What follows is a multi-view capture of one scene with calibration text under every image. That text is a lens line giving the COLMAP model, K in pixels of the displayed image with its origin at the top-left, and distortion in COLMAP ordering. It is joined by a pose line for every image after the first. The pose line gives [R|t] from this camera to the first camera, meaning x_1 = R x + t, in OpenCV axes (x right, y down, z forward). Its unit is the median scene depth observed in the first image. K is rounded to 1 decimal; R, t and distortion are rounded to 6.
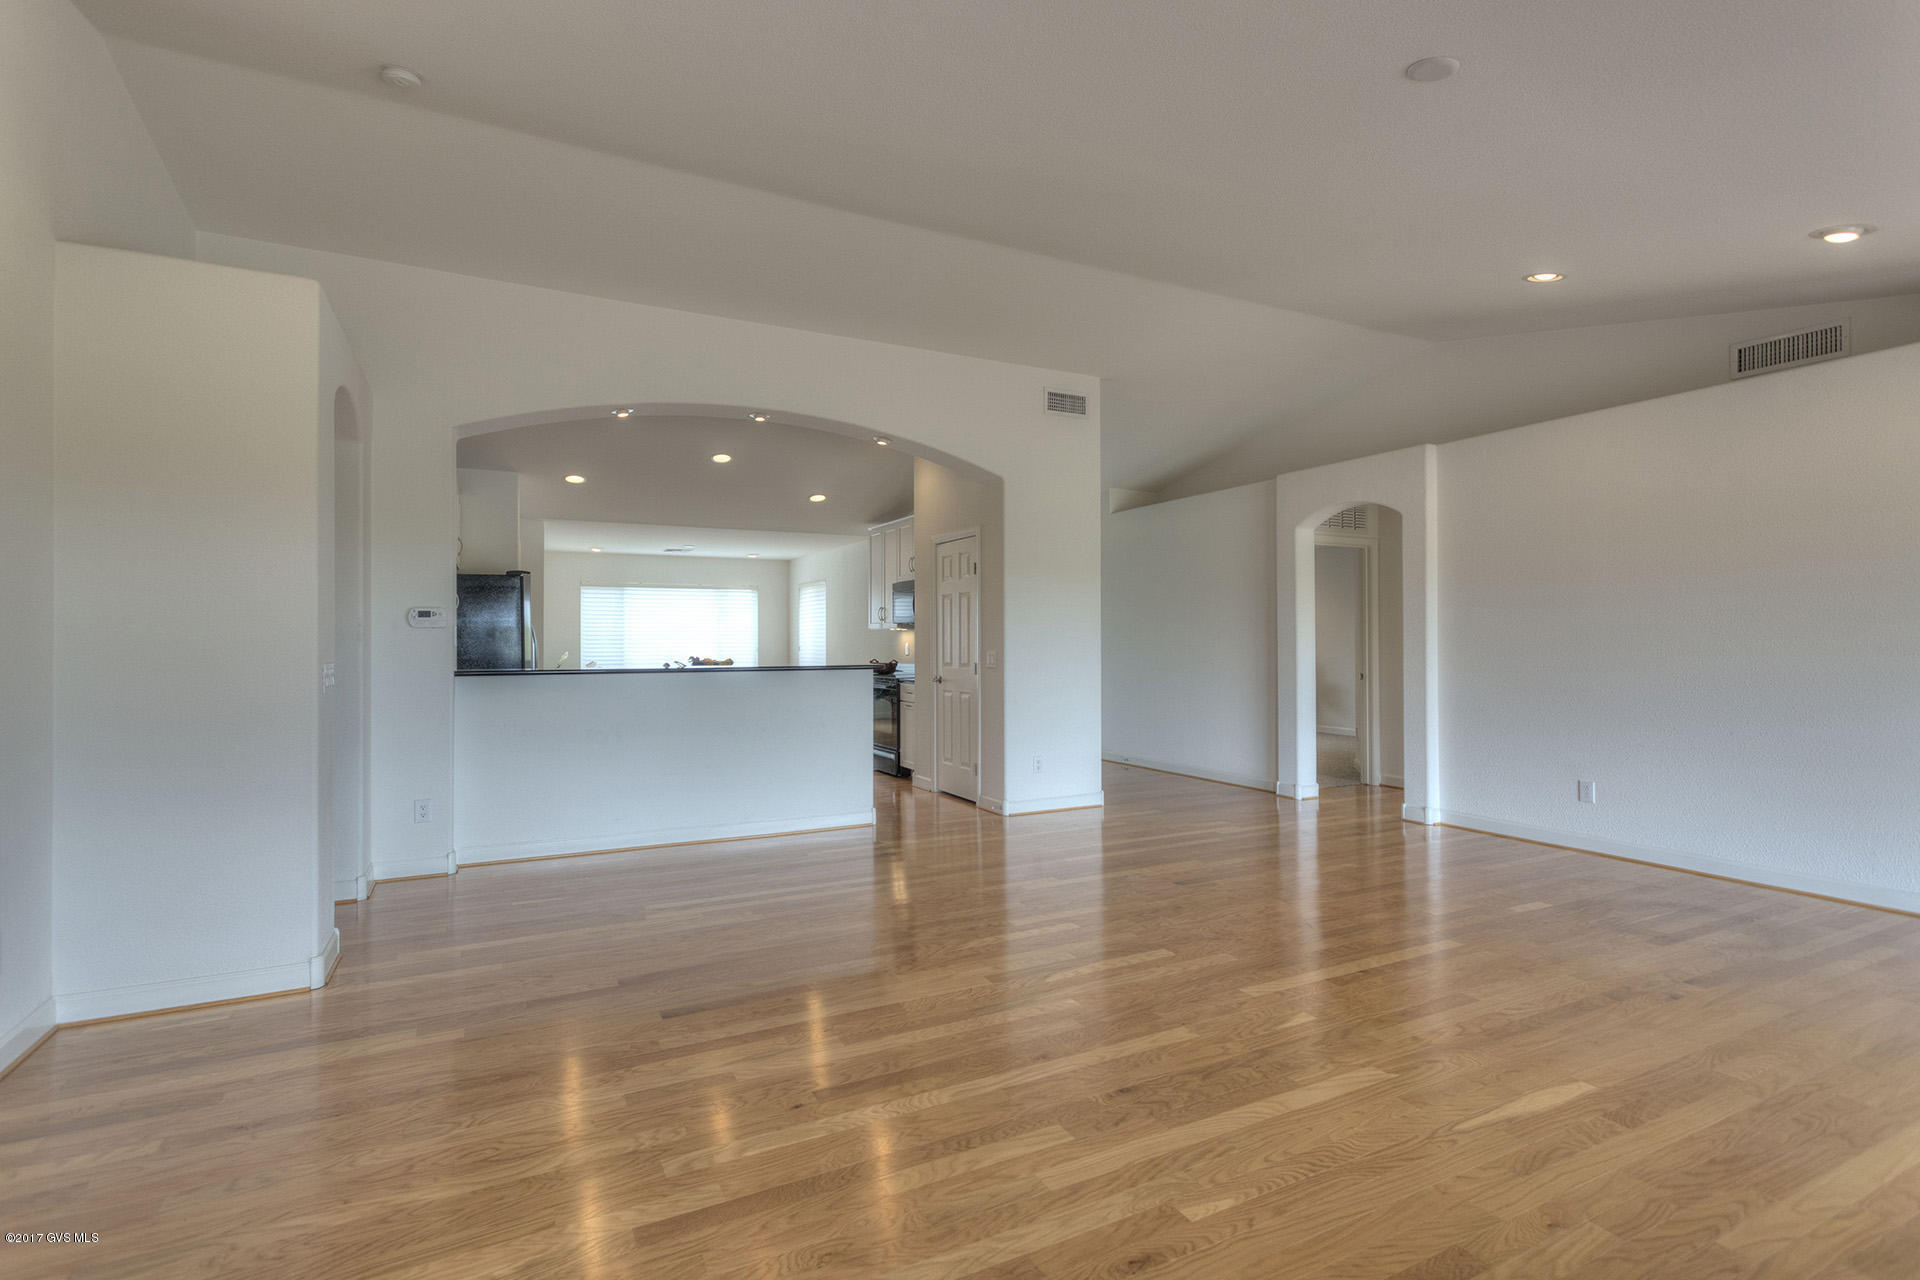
lens RADIAL K [[904.1, 0, 951.6], [0, 904.1, 632.5], [0, 0, 1]] dist [0.002942, 0.001441]
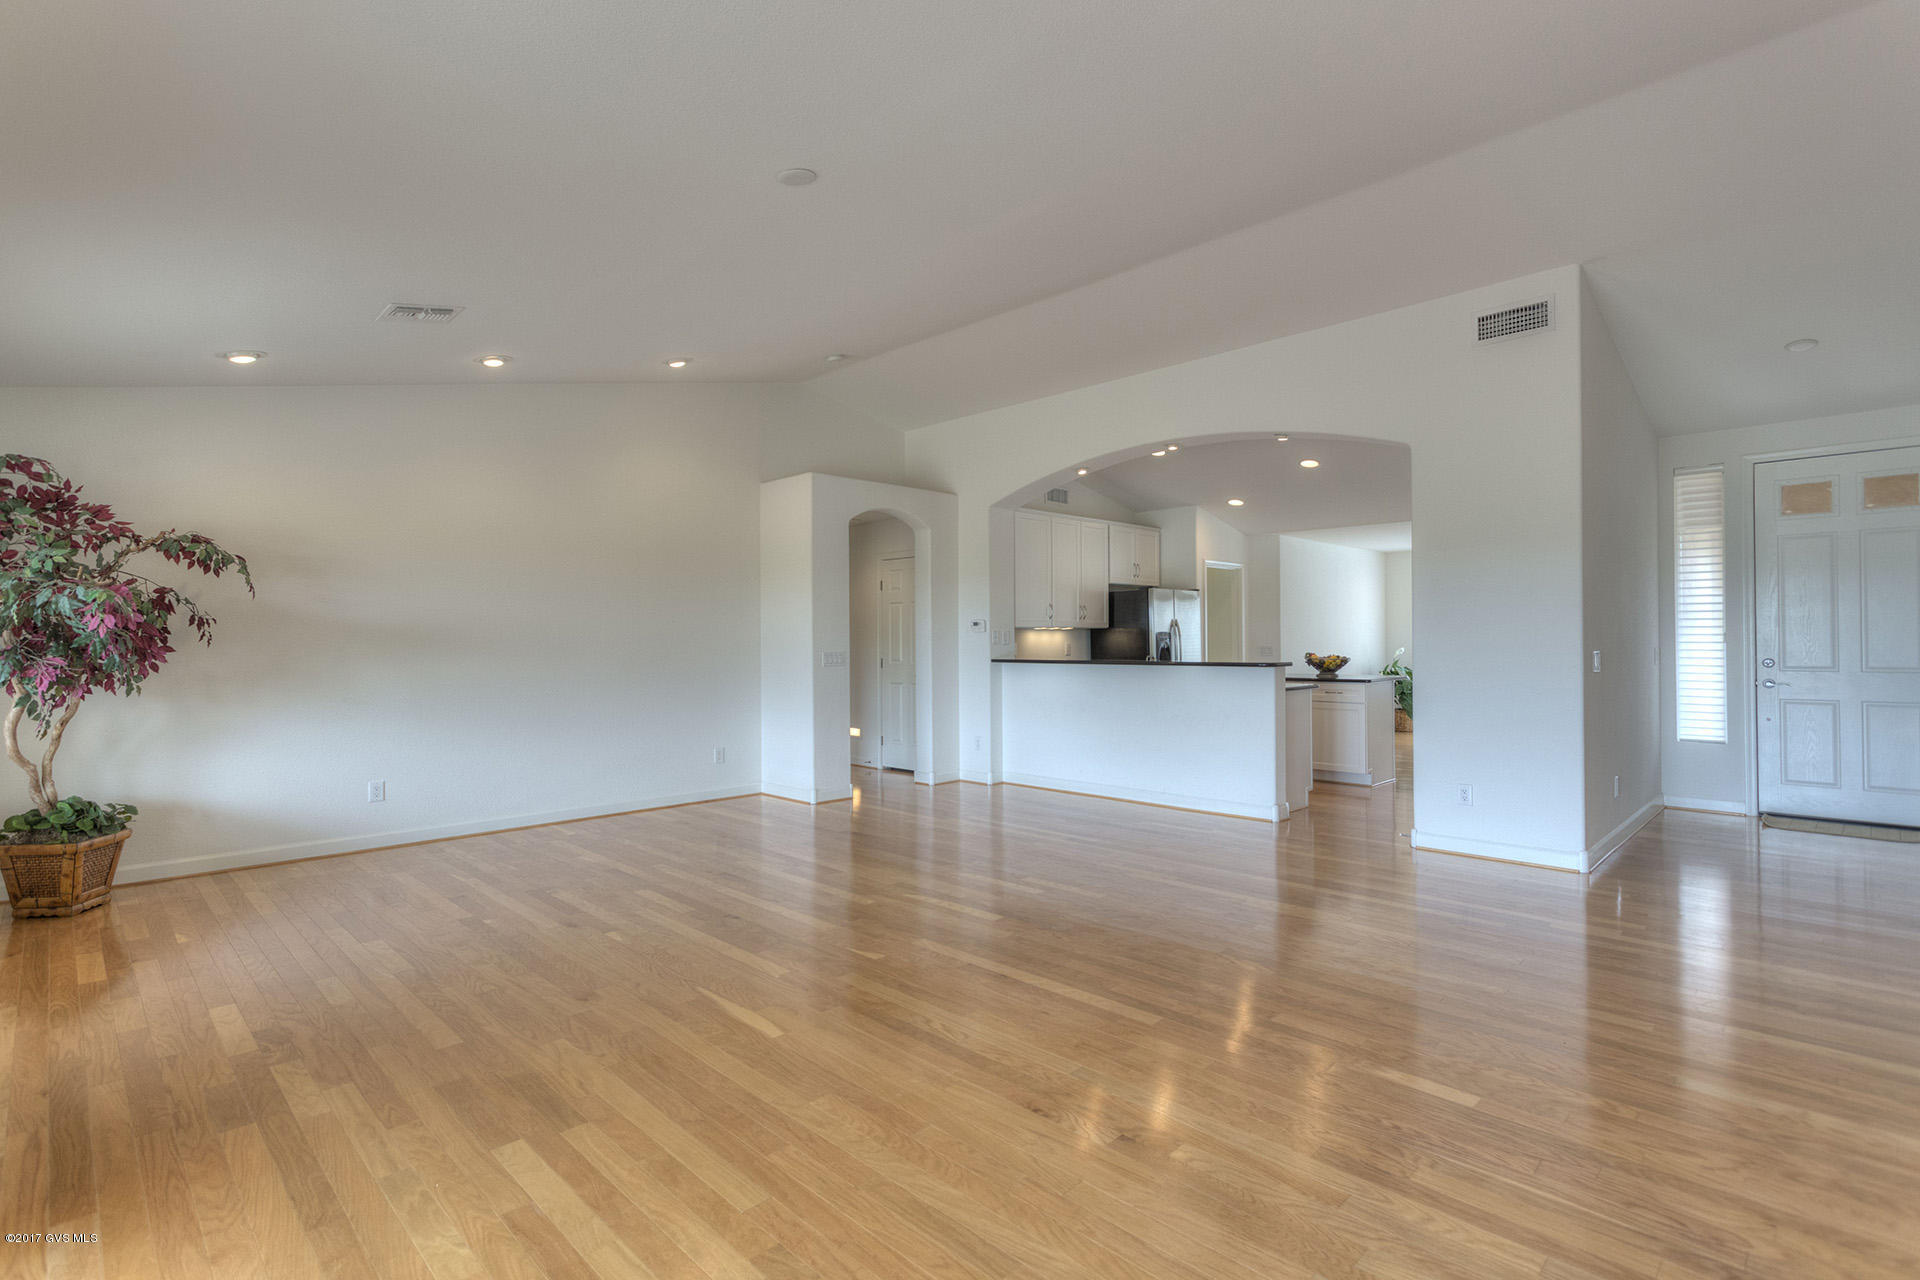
lens RADIAL K [[904.1, 0, 951.6], [0, 904.1, 632.5], [0, 0, 1]] dist [0.002942, 0.001441]
pose [[0.307435, -0.007097, -0.951543, 1.275050], [0.013882, 0.999899, -0.002973, -0.001009], [0.951468, -0.012295, 0.307503, 0.592255]]
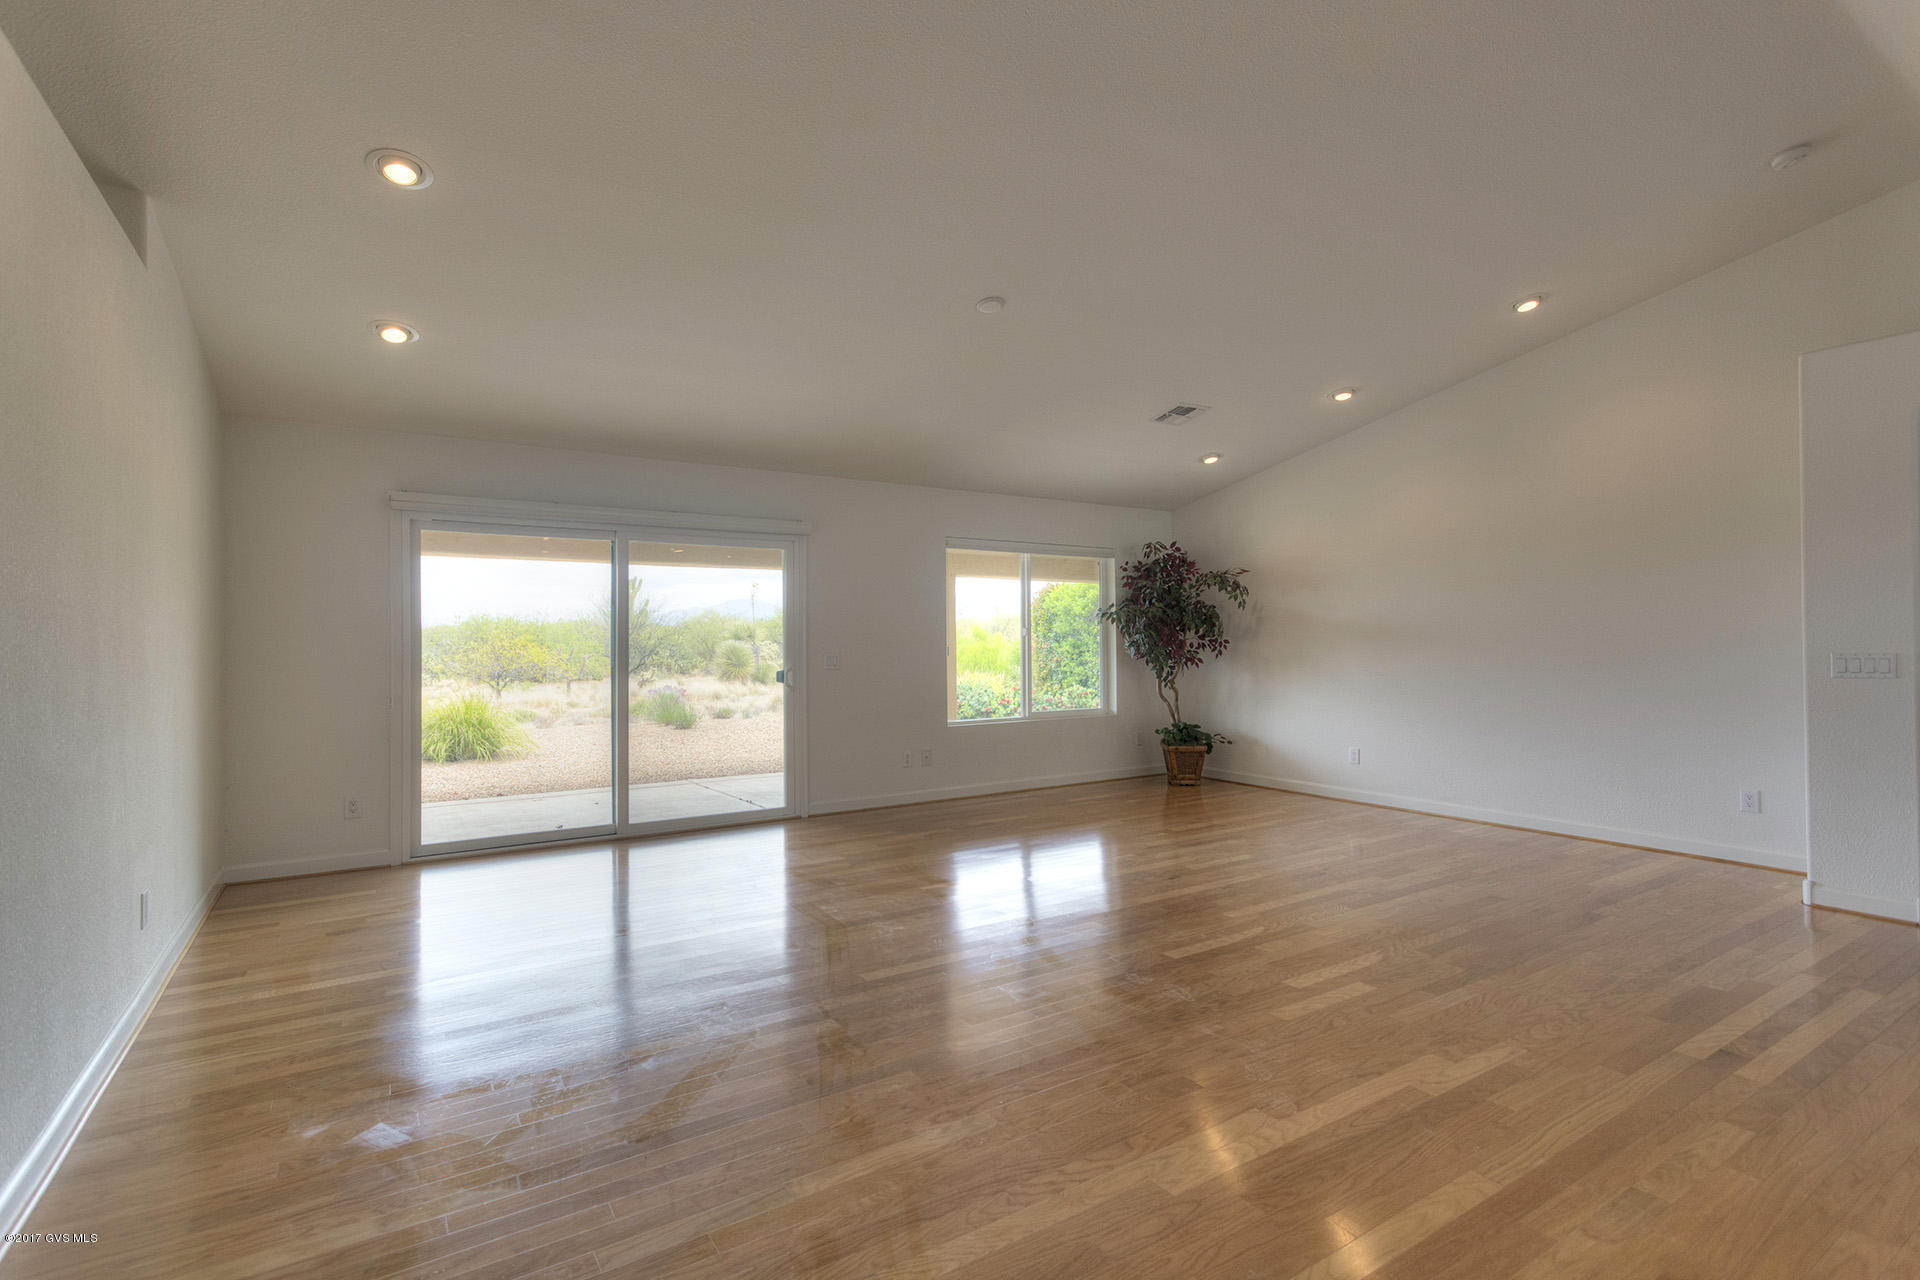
lens RADIAL K [[904.1, 0, 951.6], [0, 904.1, 632.5], [0, 0, 1]] dist [0.002942, 0.001441]
pose [[-0.995263, 0.008761, -0.096827, 0.560138], [0.010737, 0.999744, -0.019909, 0.017505], [0.096628, -0.020854, -0.995102, 1.932525]]
